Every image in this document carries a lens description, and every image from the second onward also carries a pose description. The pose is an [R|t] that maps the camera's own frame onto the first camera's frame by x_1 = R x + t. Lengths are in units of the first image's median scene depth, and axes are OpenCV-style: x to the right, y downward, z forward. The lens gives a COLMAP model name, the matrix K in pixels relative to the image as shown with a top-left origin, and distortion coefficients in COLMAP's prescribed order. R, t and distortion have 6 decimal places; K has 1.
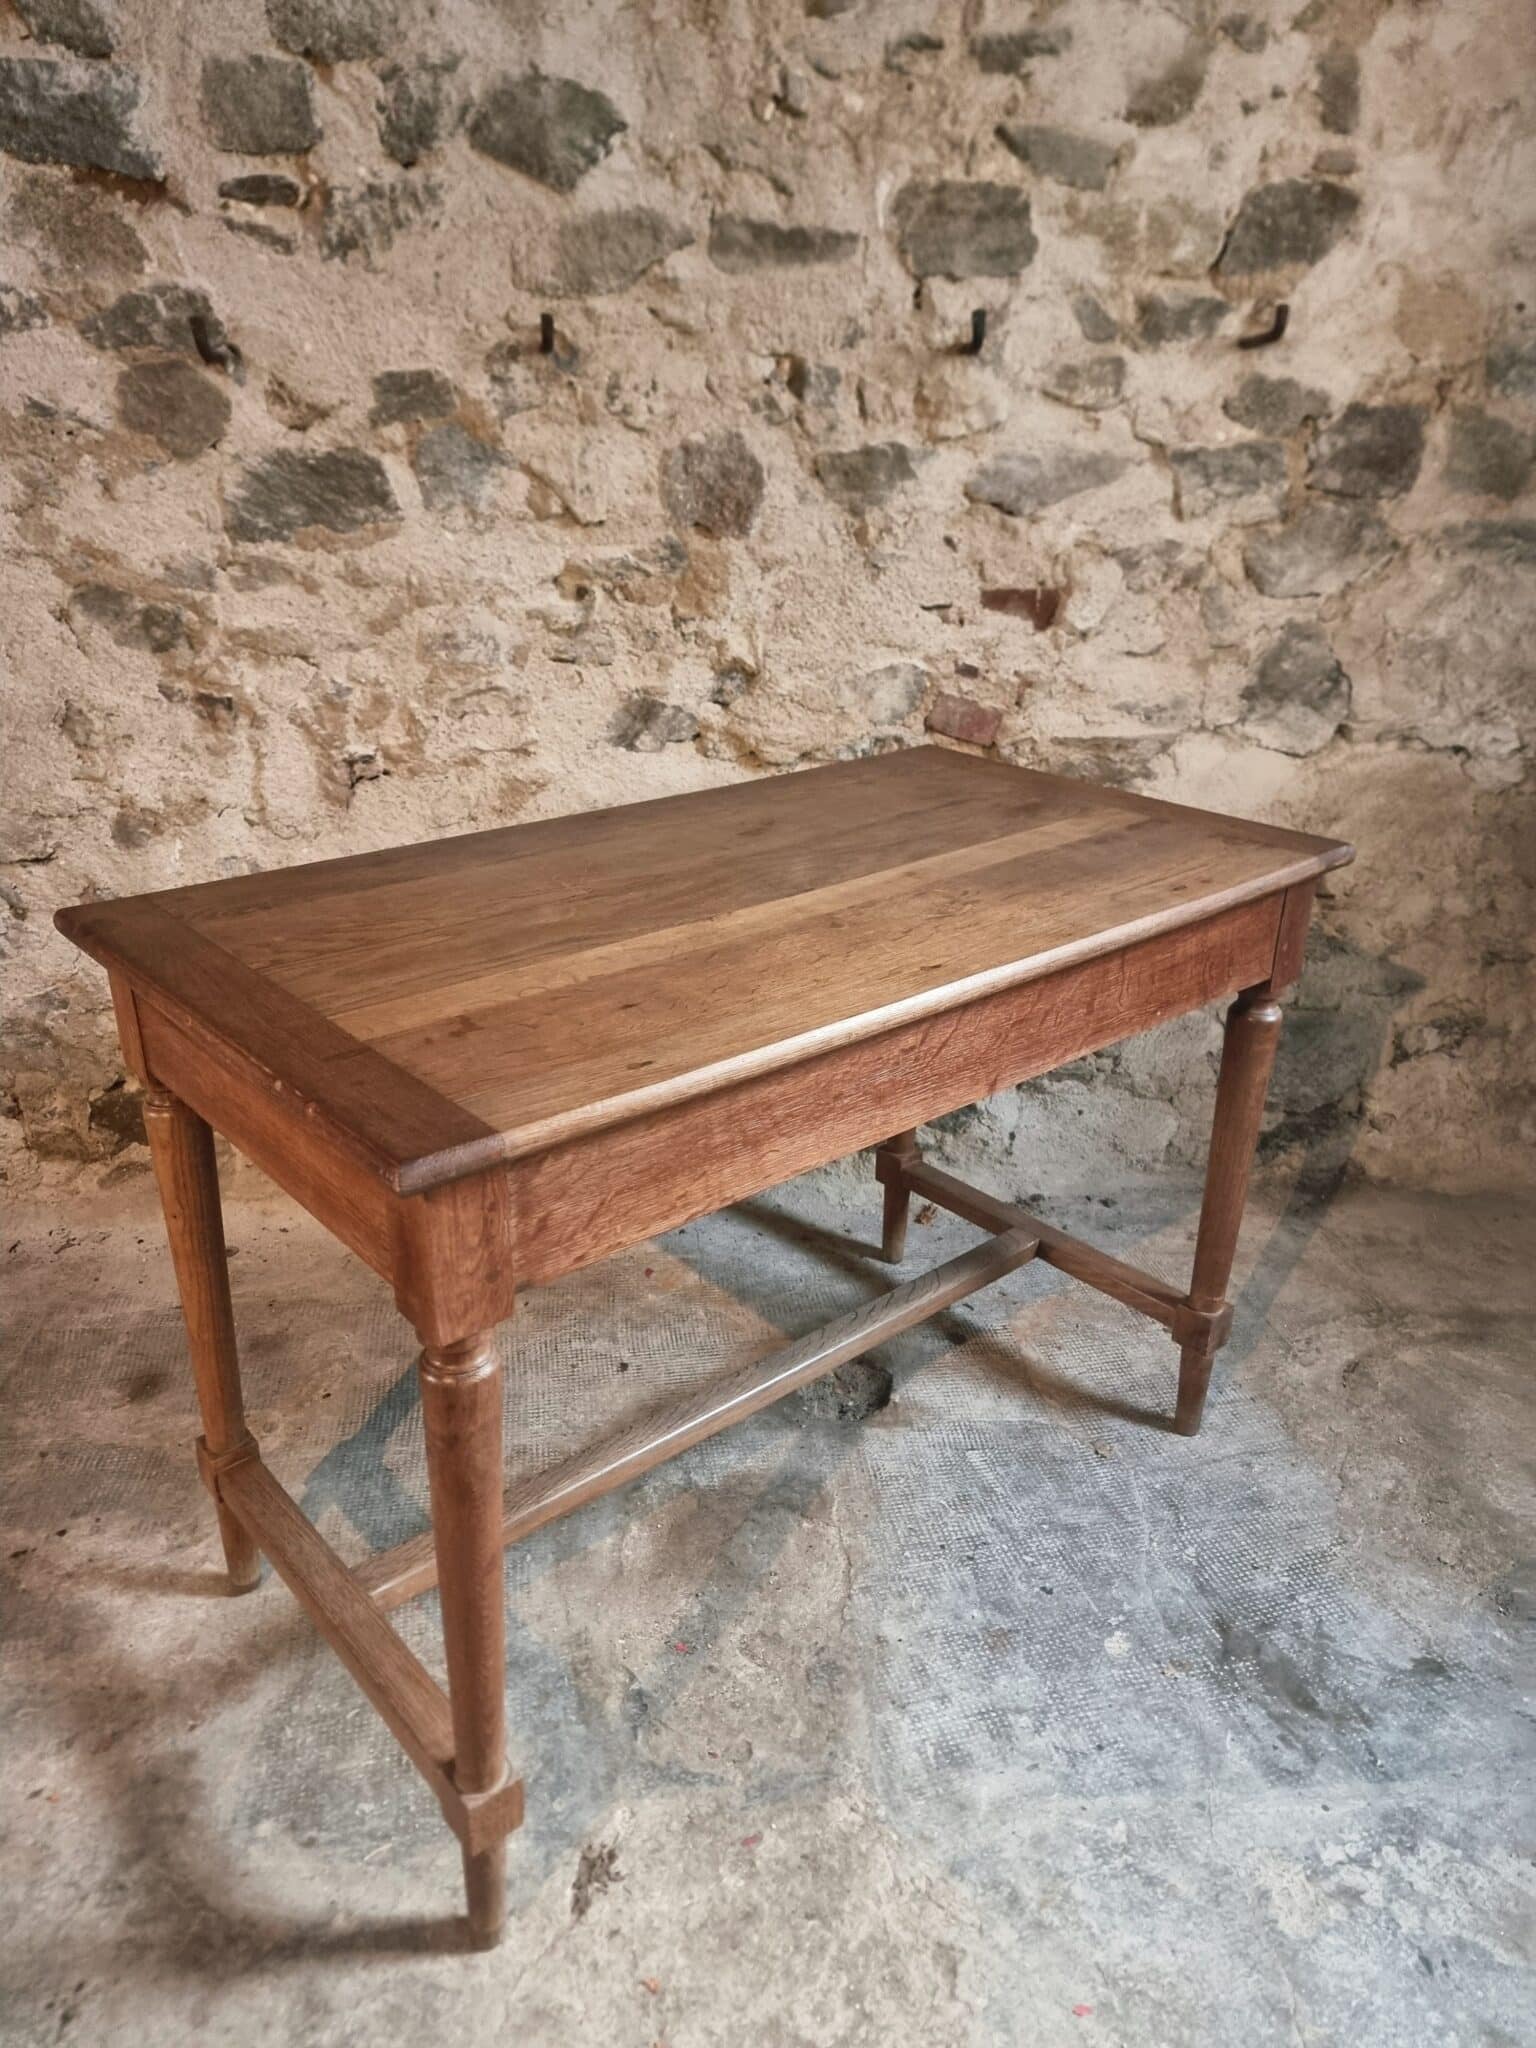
lens RADIAL K [[1424.0, 0, 766.4], [0, 1424.0, 1037.4], [0, 0, 1]] dist [0.065780, -0.064510]
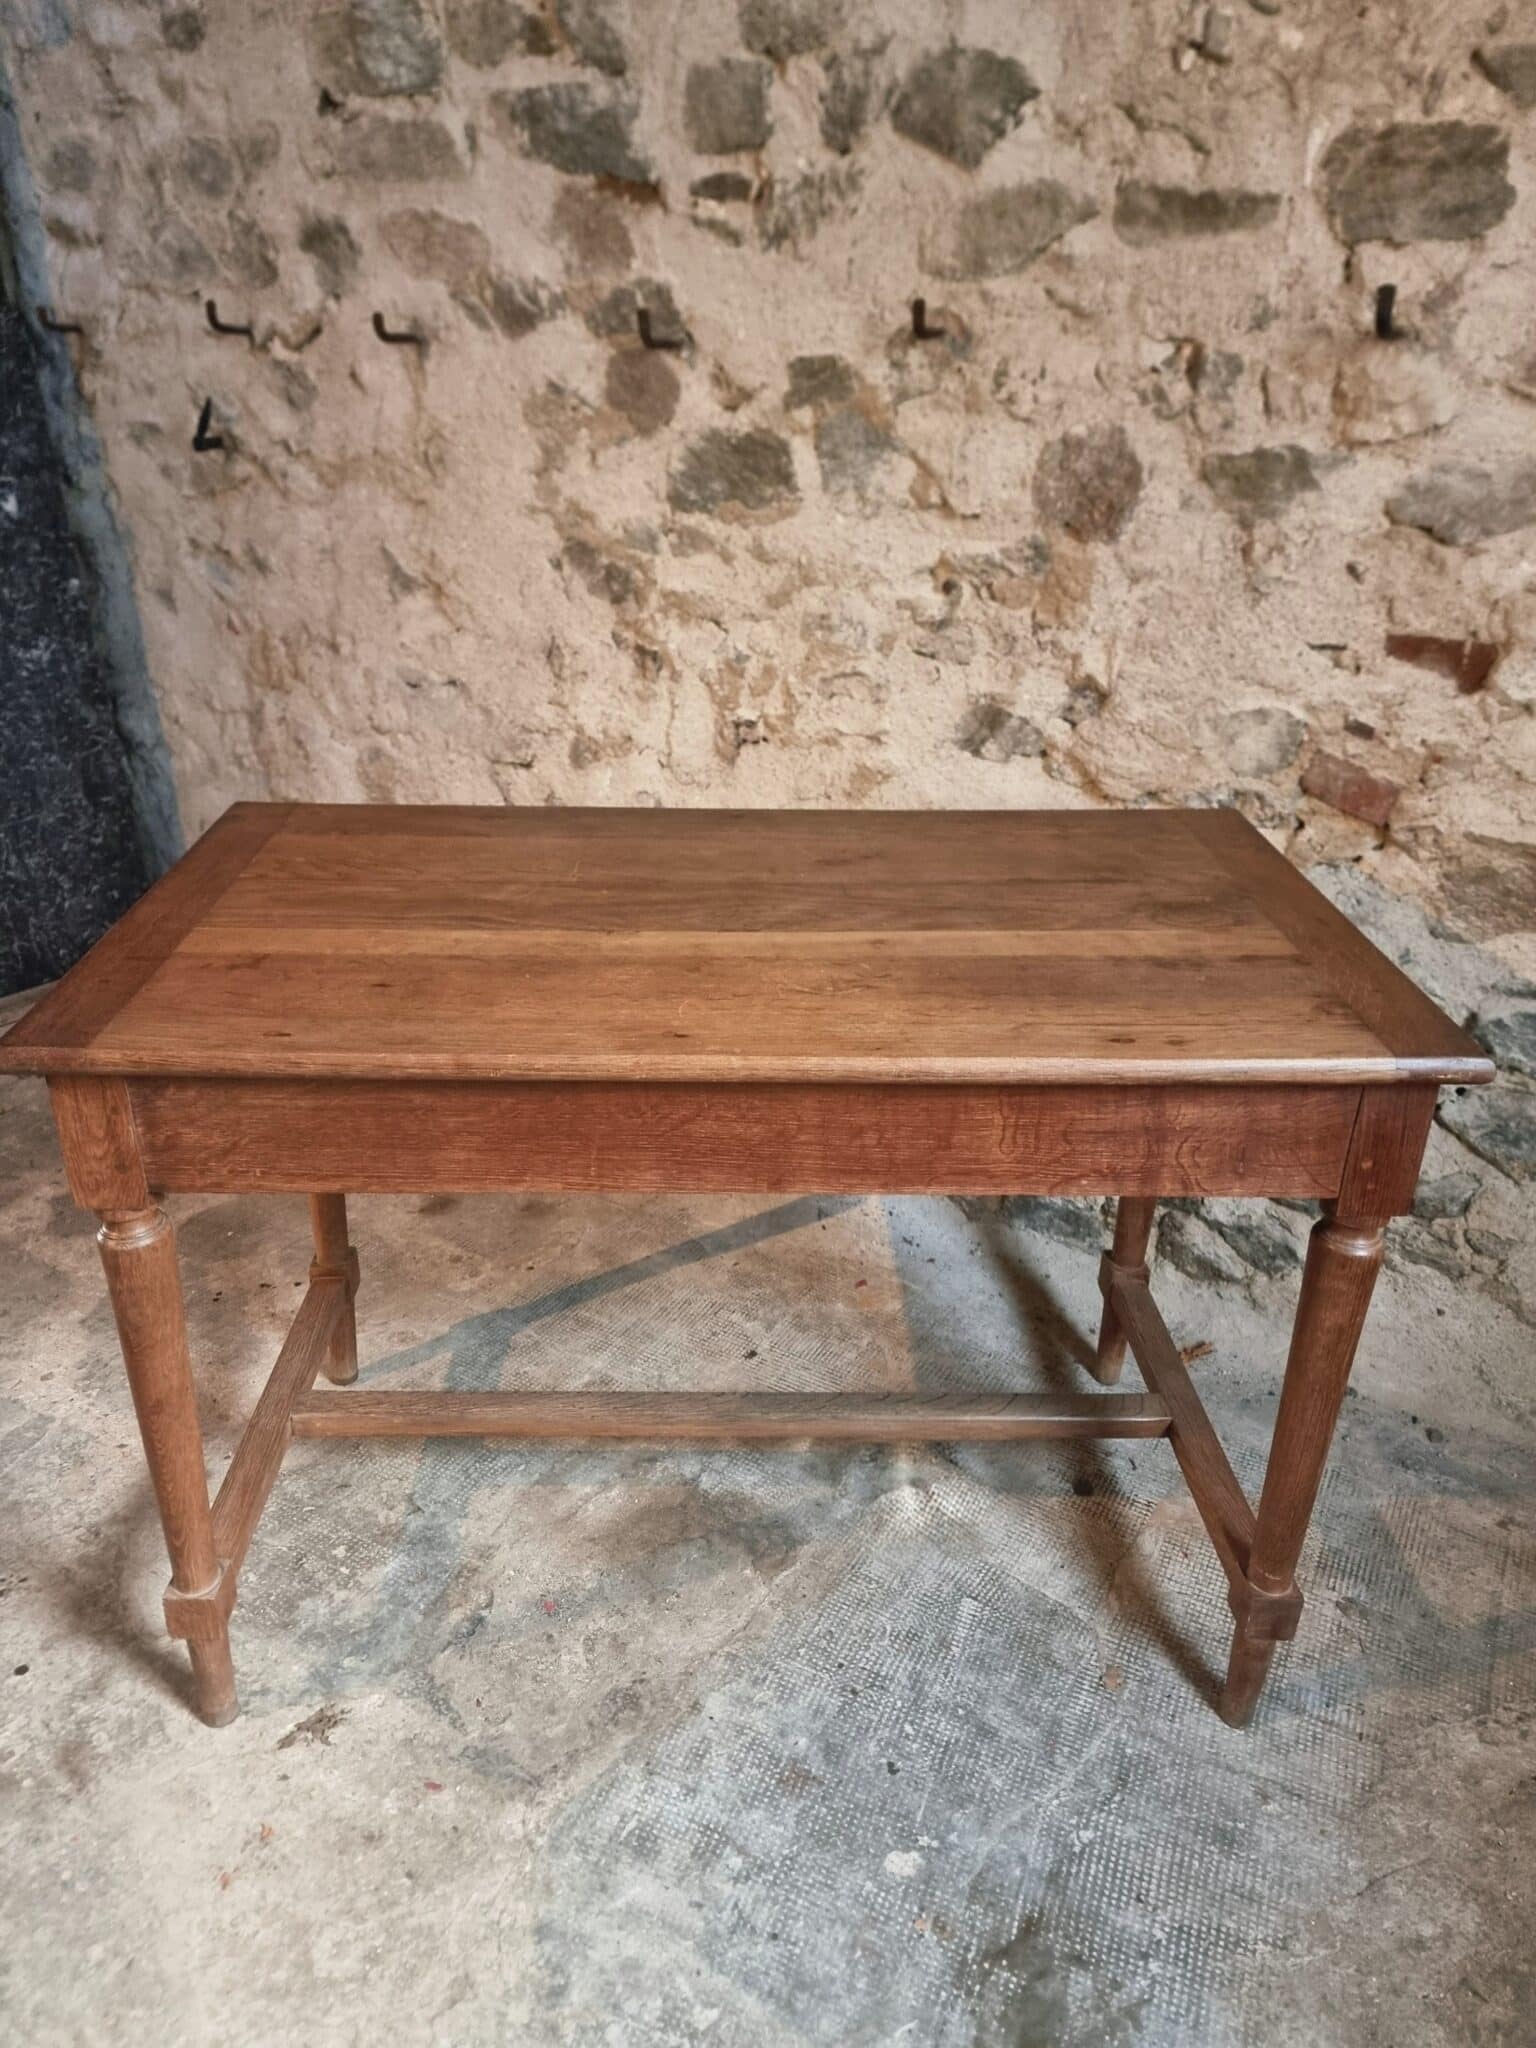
lens RADIAL K [[1449.0, 0, 755.4], [0, 1449.0, 1028.8], [0, 0, 1]] dist [0.056587, -0.051257]
pose [[0.765576, 0.278548, -0.579918, 0.440871], [-0.262683, 0.958188, 0.113460, -0.108880], [0.587274, 0.065472, 0.806736, 0.164771]]
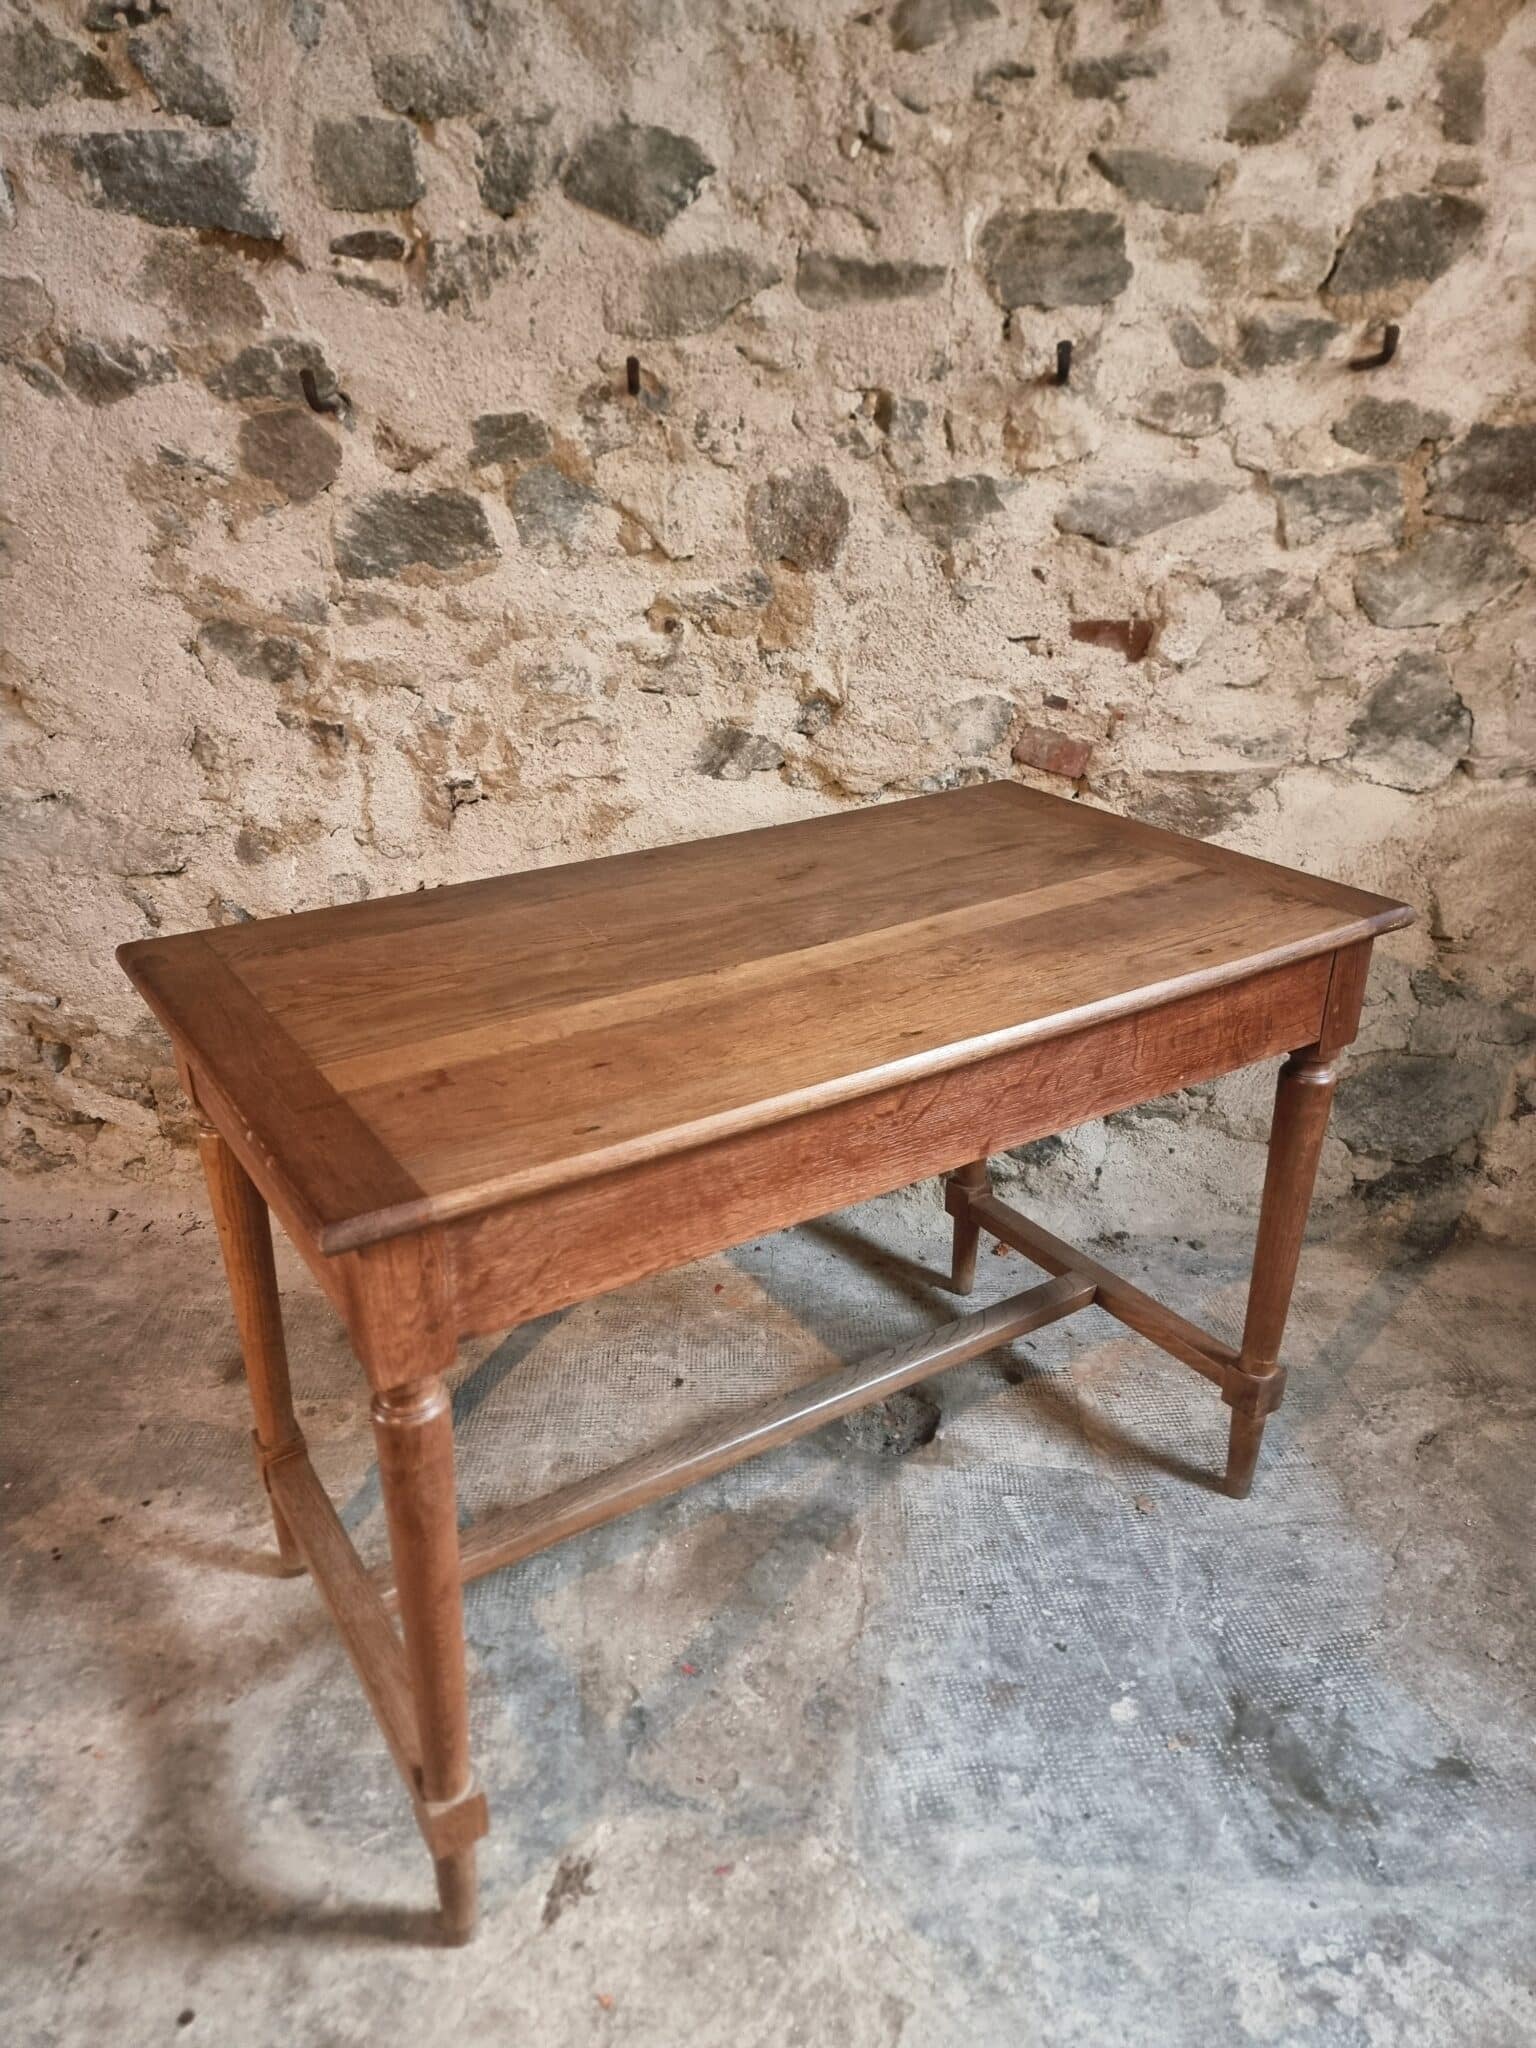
lens RADIAL K [[1418.0, 0, 768.5], [0, 1418.0, 1040.8], [0, 0, 1]] dist [0.068432, -0.064549]
pose [[0.990107, 0.040171, -0.134441, 0.093844], [-0.038221, 0.999124, 0.017061, -0.035839], [0.135009, -0.011754, 0.990775, -0.002318]]
